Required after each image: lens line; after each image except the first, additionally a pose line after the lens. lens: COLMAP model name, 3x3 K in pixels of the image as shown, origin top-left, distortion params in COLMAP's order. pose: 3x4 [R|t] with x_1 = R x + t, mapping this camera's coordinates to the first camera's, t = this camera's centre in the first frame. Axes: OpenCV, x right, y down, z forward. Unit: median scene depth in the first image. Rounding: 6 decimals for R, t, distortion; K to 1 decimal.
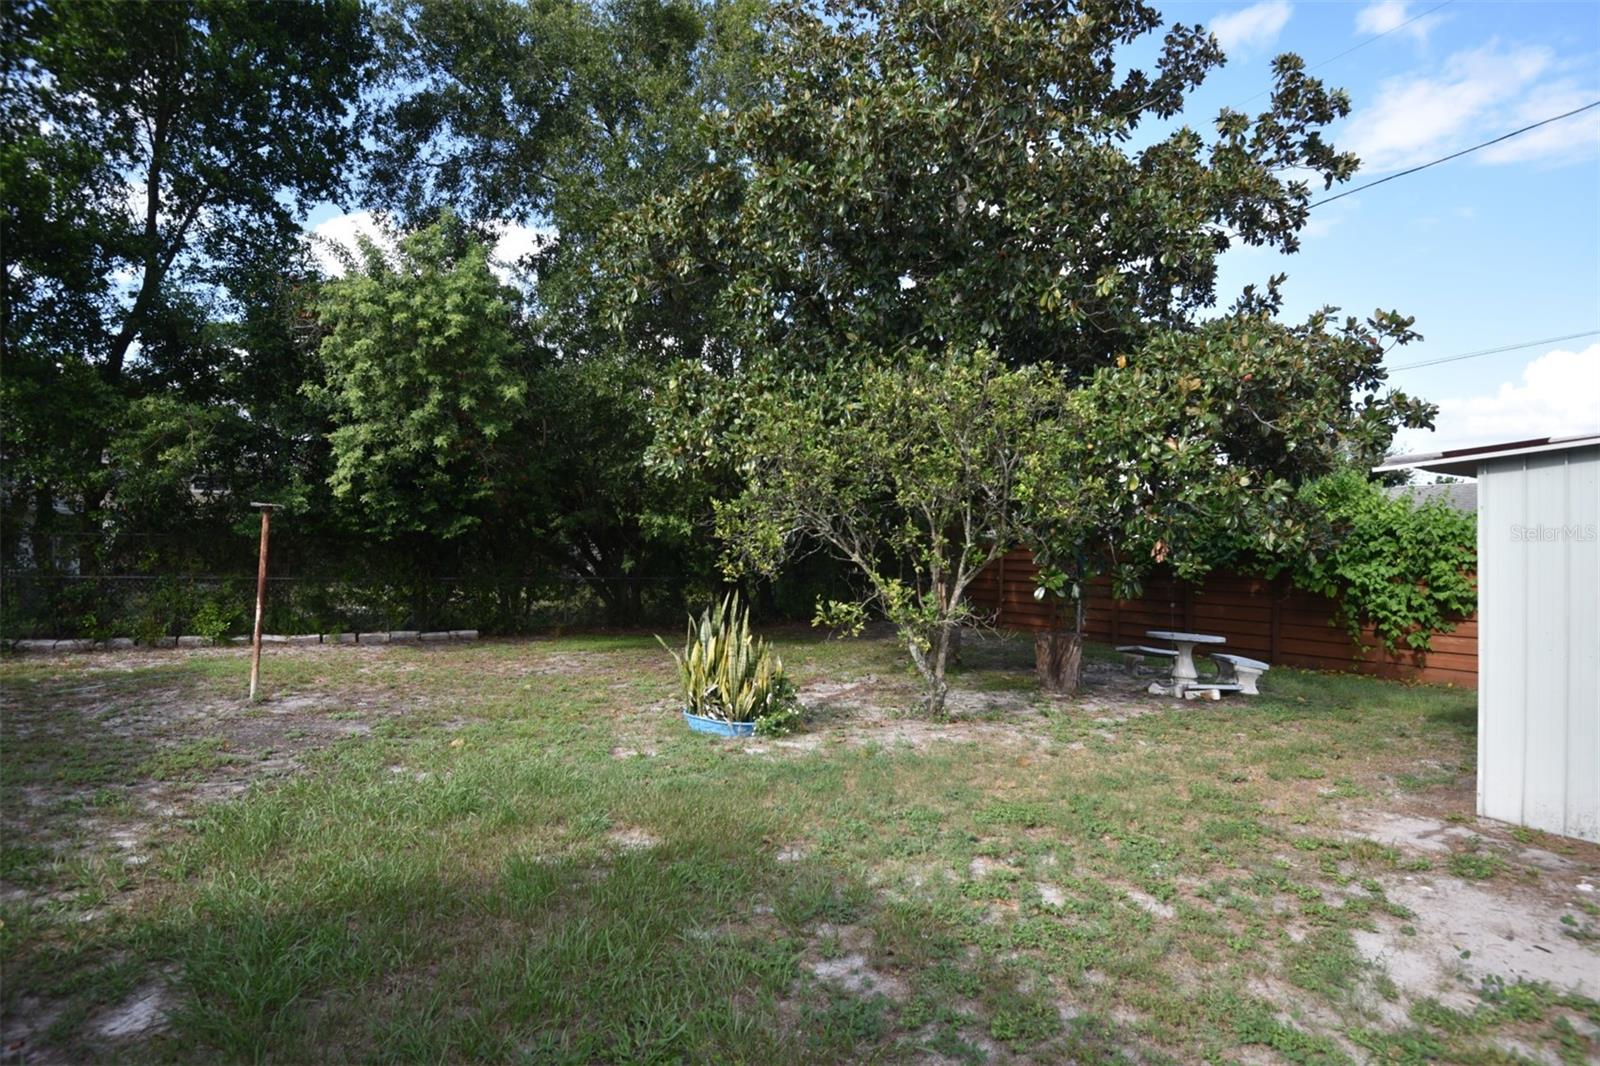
lens RADIAL K [[803.4, 0, 792.5], [0, 803.4, 547.4], [0, 0, 1]] dist [-0.008015, -0.000381]
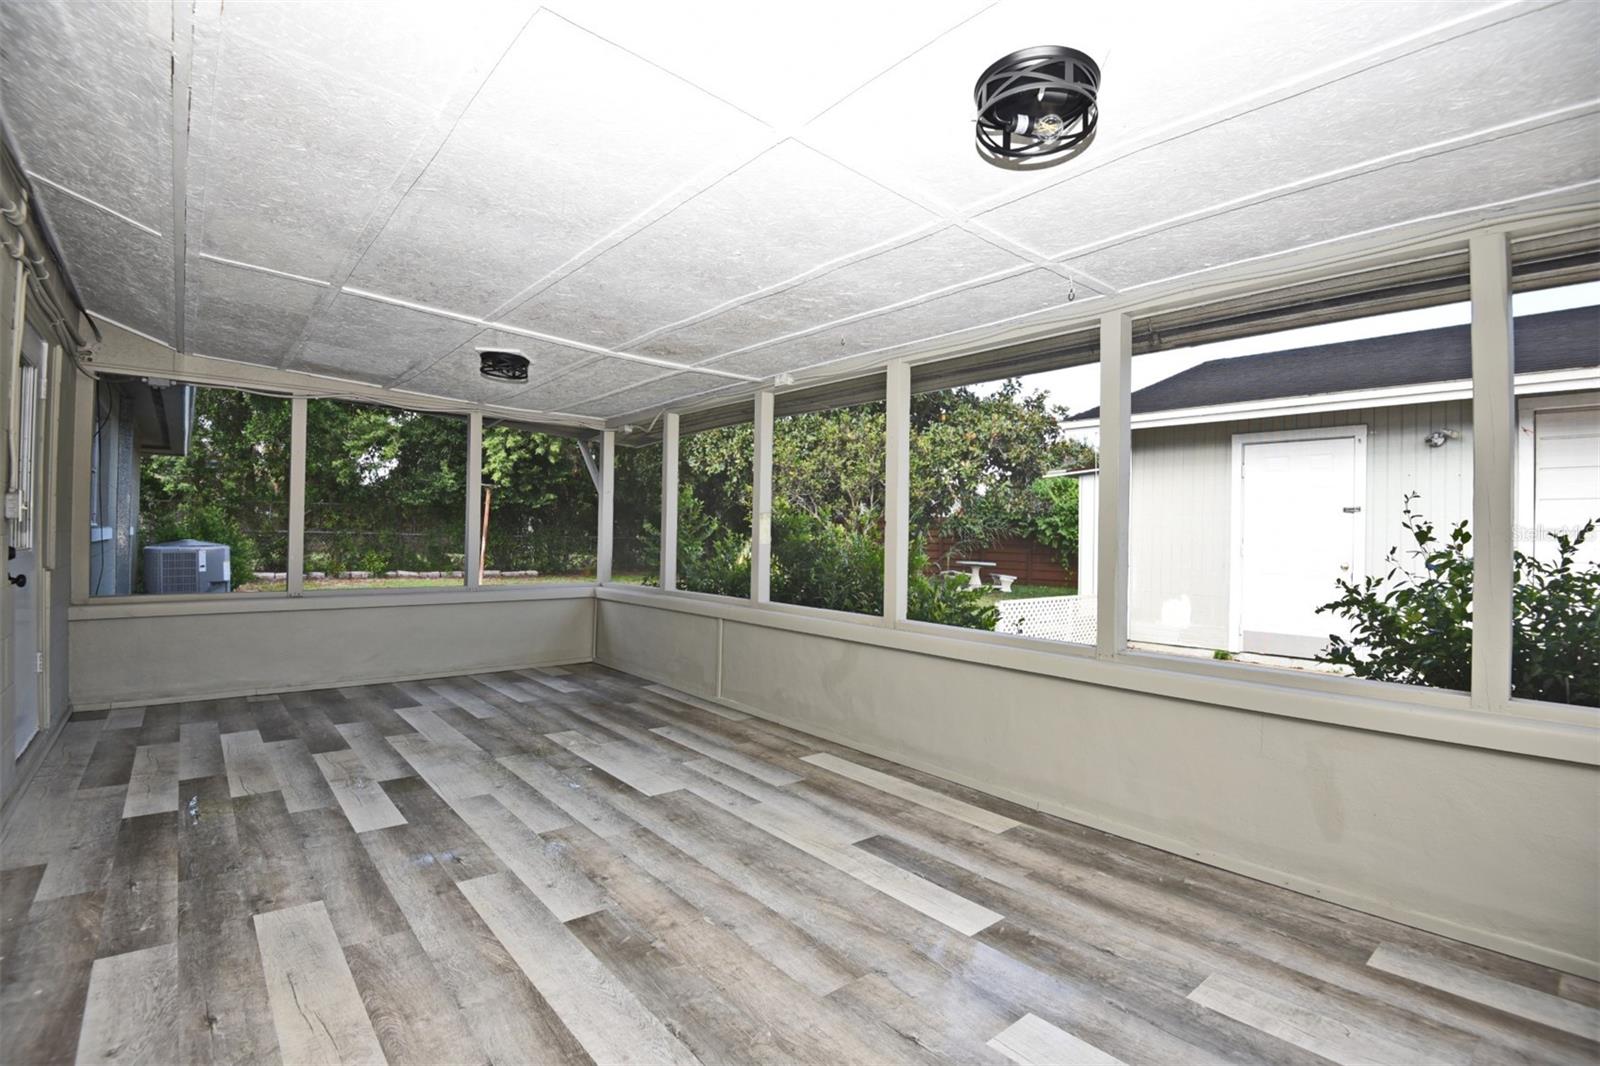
lens RADIAL K [[739.1, 0, 799.2], [0, 739.1, 527.6], [0, 0, 1]] dist [-0.016135, -0.014065]
pose [[0.981075, 0.003173, 0.193604, -0.320911], [-0.001795, 0.999972, -0.007293, 0.056990], [-0.193621, 0.006807, 0.981053, -0.798358]]
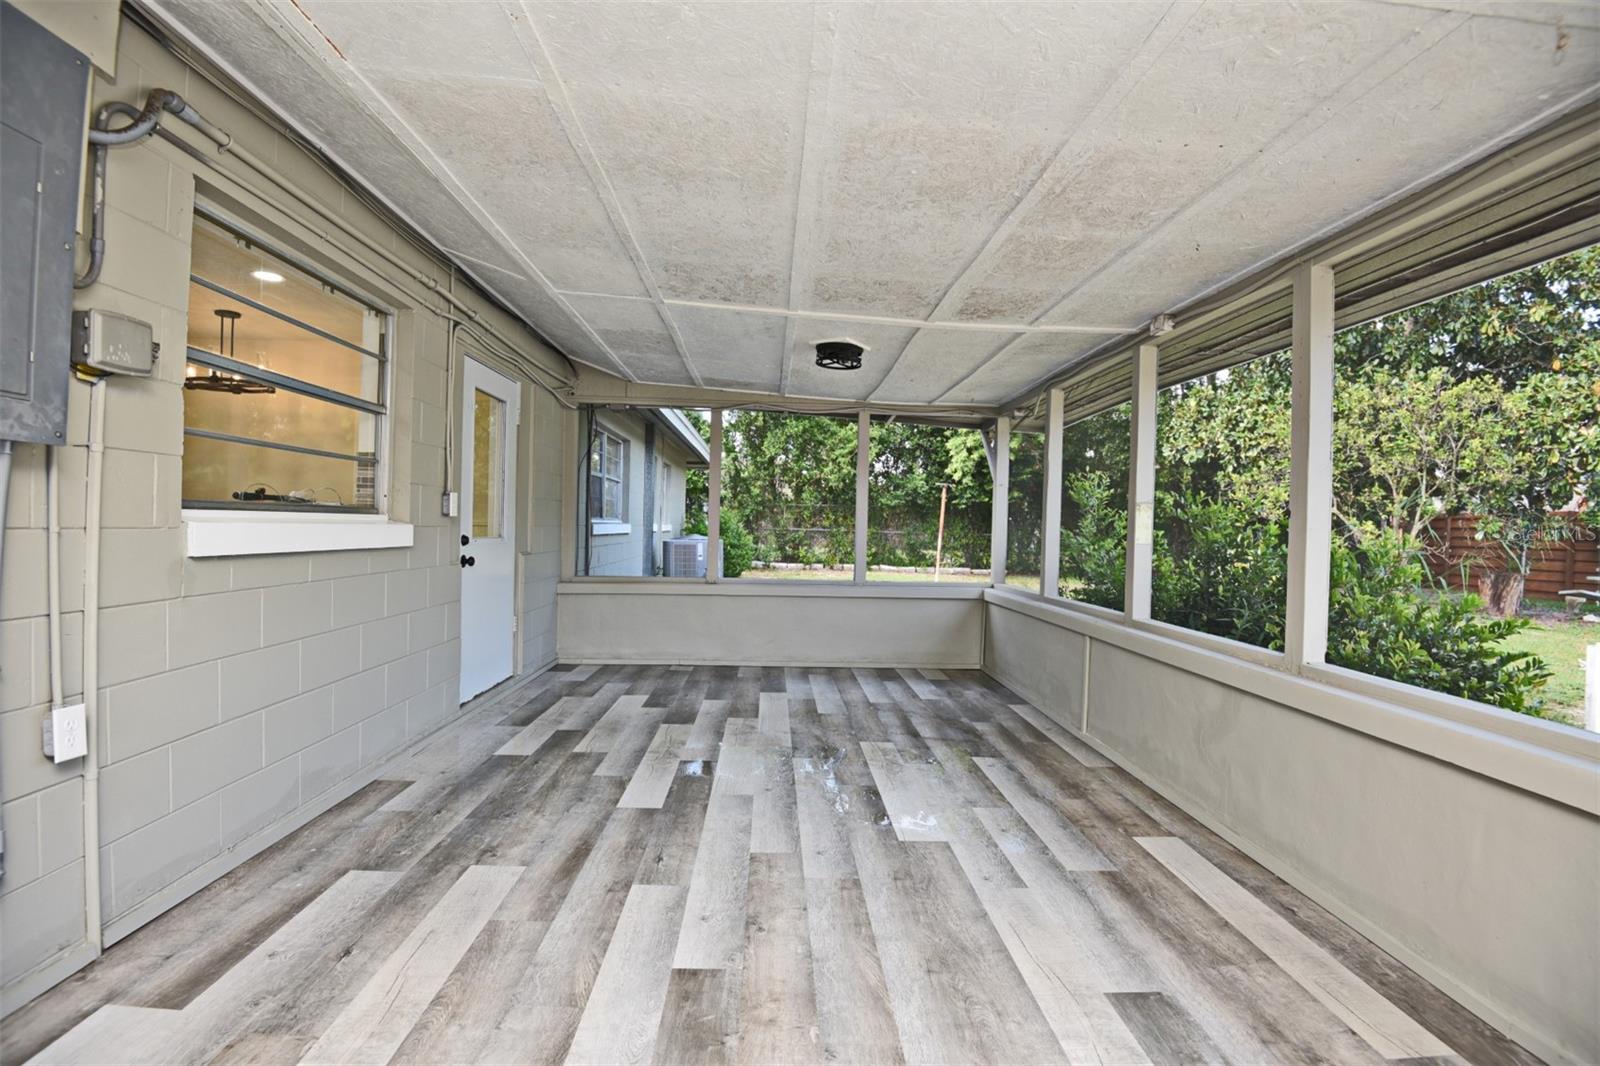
lens RADIAL K [[739.1, 0, 807.8], [0, 739.1, 527.3], [0, 0, 1]] dist [-0.016135, -0.014065]
pose [[0.893836, 0.005535, -0.448360, -0.193190], [-0.008267, 0.999957, -0.004136, 0.059744], [0.448318, 0.007403, 0.893844, -0.694362]]
